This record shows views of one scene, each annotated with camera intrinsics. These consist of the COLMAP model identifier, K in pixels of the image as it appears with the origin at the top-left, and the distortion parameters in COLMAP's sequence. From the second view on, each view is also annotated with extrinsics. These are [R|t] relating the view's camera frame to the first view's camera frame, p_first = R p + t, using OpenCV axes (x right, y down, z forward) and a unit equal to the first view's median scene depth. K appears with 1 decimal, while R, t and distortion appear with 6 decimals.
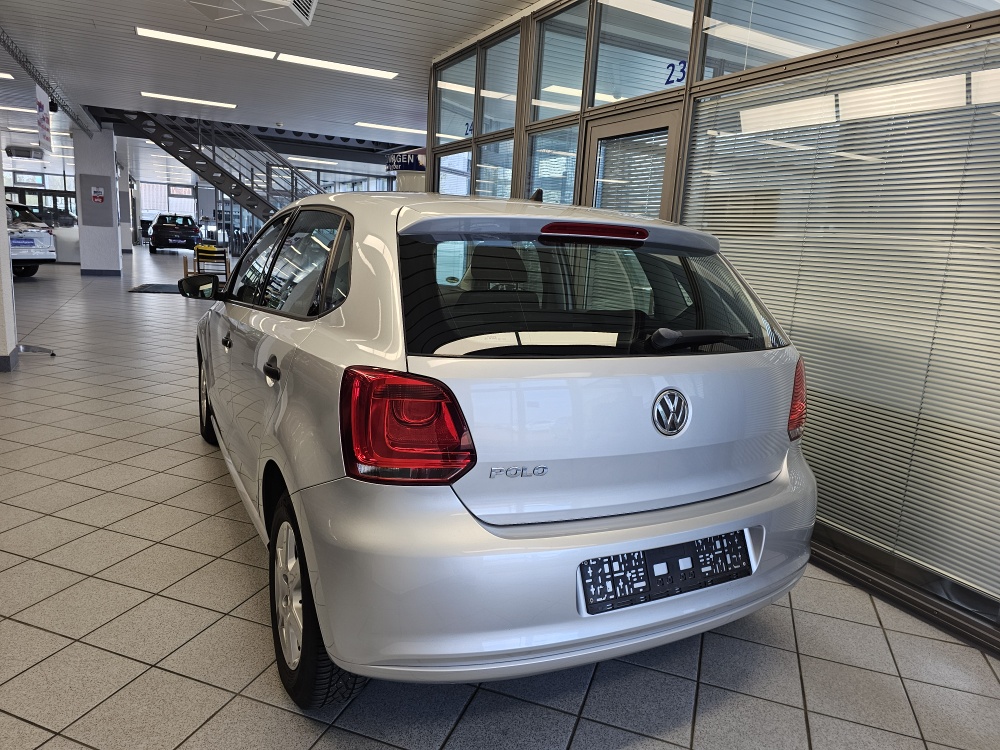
lens RADIAL K [[672.6, 0, 488.4], [0, 672.6, 369.4], [0, 0, 1]] dist [0.052015, -0.062695]
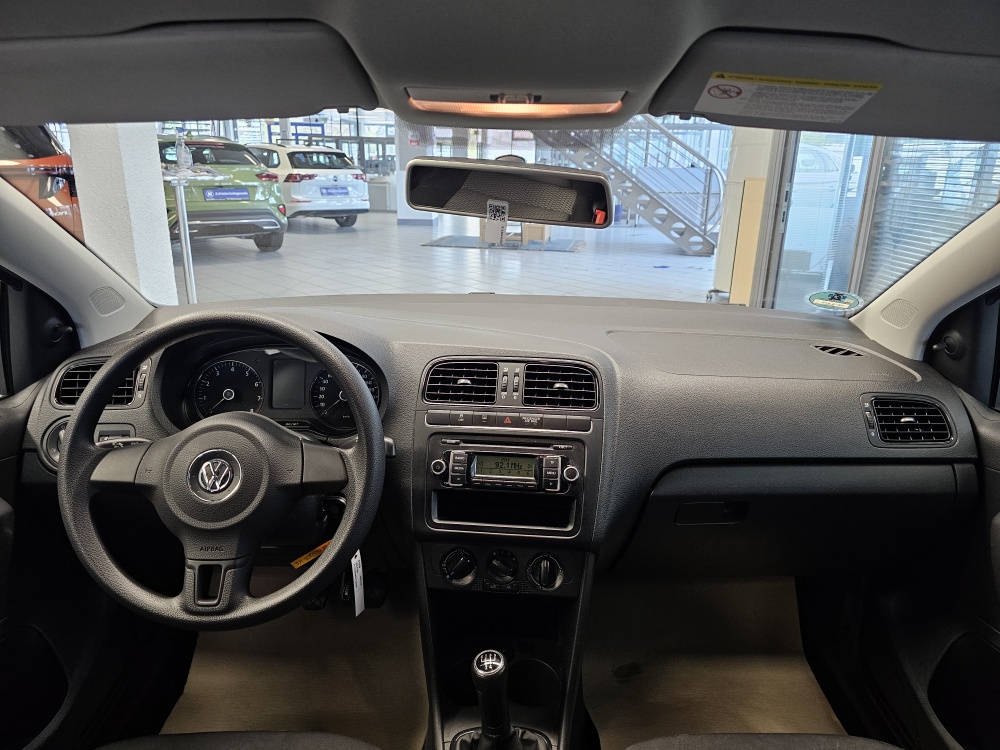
lens RADIAL K [[672.6, 0, 504.5], [0, 672.6, 371.0], [0, 0, 1]] dist [0.052015, -0.062695]
pose [[0.885994, 0.093082, -0.454257, -0.001289], [-0.051611, 0.993354, 0.102883, -0.038860], [0.460815, -0.067709, 0.884910, 0.209418]]
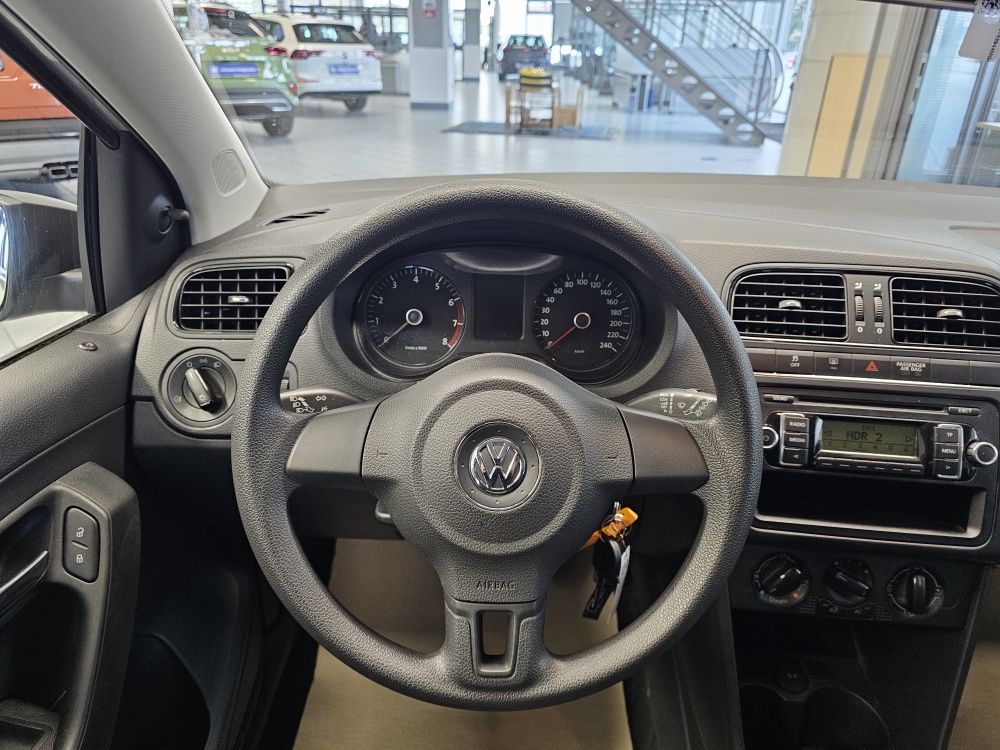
lens RADIAL K [[672.6, 0, 491.3], [0, 672.6, 376.9], [0, 0, 1]] dist [0.052015, -0.062695]
pose [[0.876607, 0.176732, -0.447579, -0.037100], [-0.062942, 0.964235, 0.257466, -0.035767], [0.477074, -0.197525, 0.856379, 0.220903]]
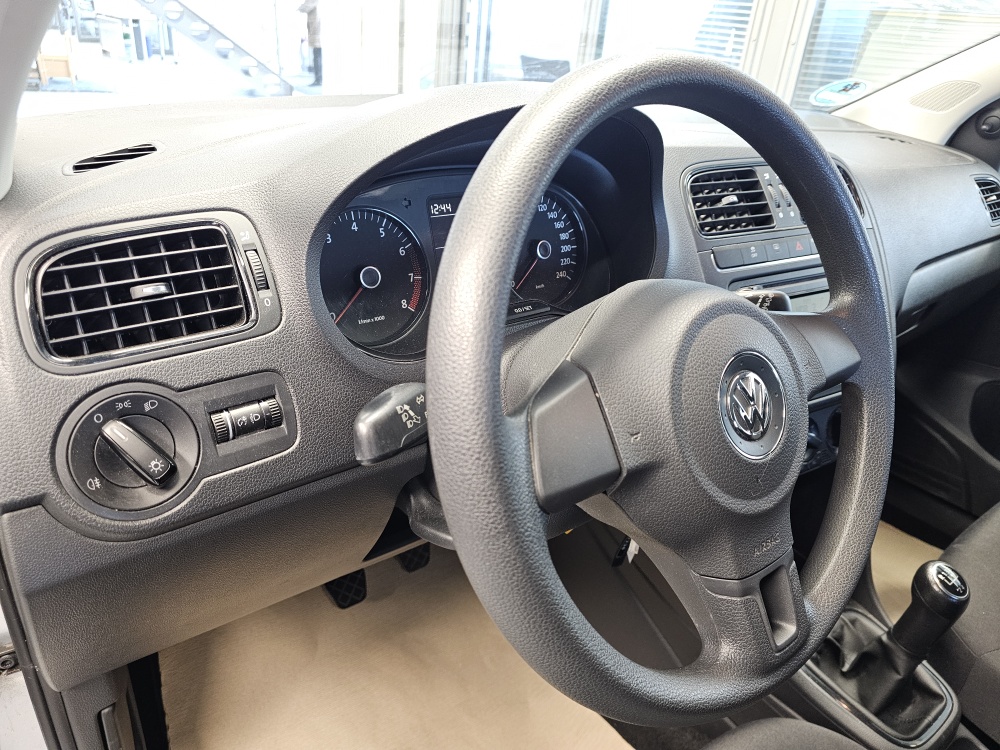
lens RADIAL K [[672.6, 0, 487.0], [0, 672.6, 377.3], [0, 0, 1]] dist [0.052015, -0.062695]
pose [[0.987368, -0.056674, 0.147963, -0.068537], [0.010560, 0.955303, 0.295441, -0.031994], [-0.158093, -0.290146, 0.943834, 0.224841]]
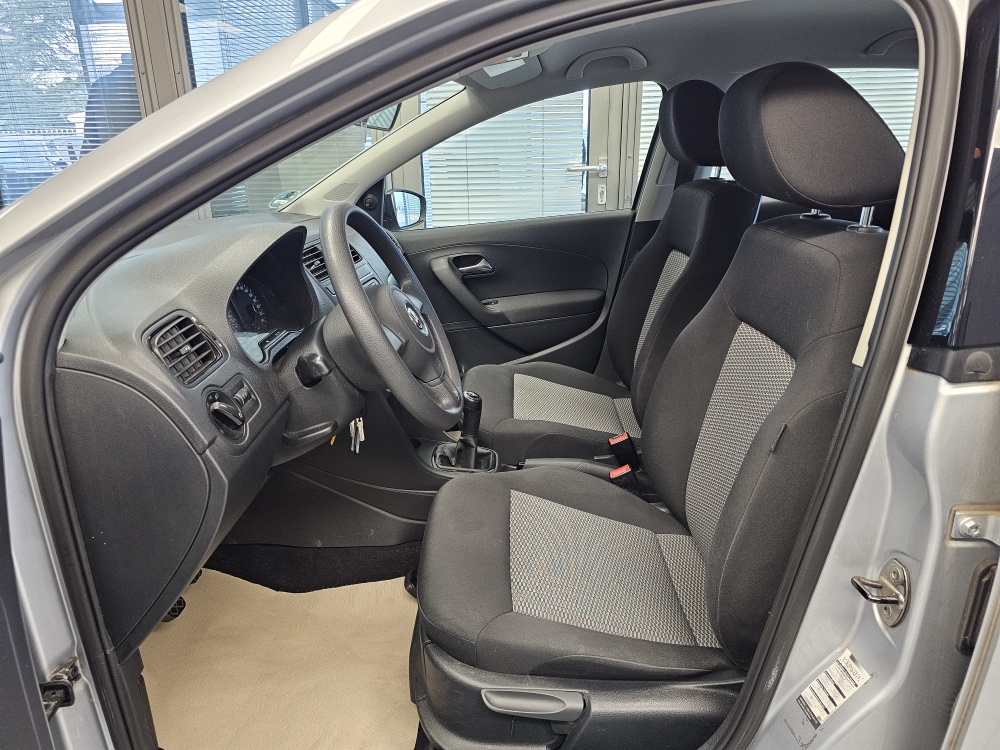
lens RADIAL K [[672.6, 0, 496.5], [0, 672.6, 373.4], [0, 0, 1]] dist [0.052015, -0.062695]
pose [[0.474435, -0.342024, 0.811130, -0.117422], [0.212300, 0.938692, 0.271636, -0.035722], [-0.854307, 0.043330, 0.517960, 0.199945]]
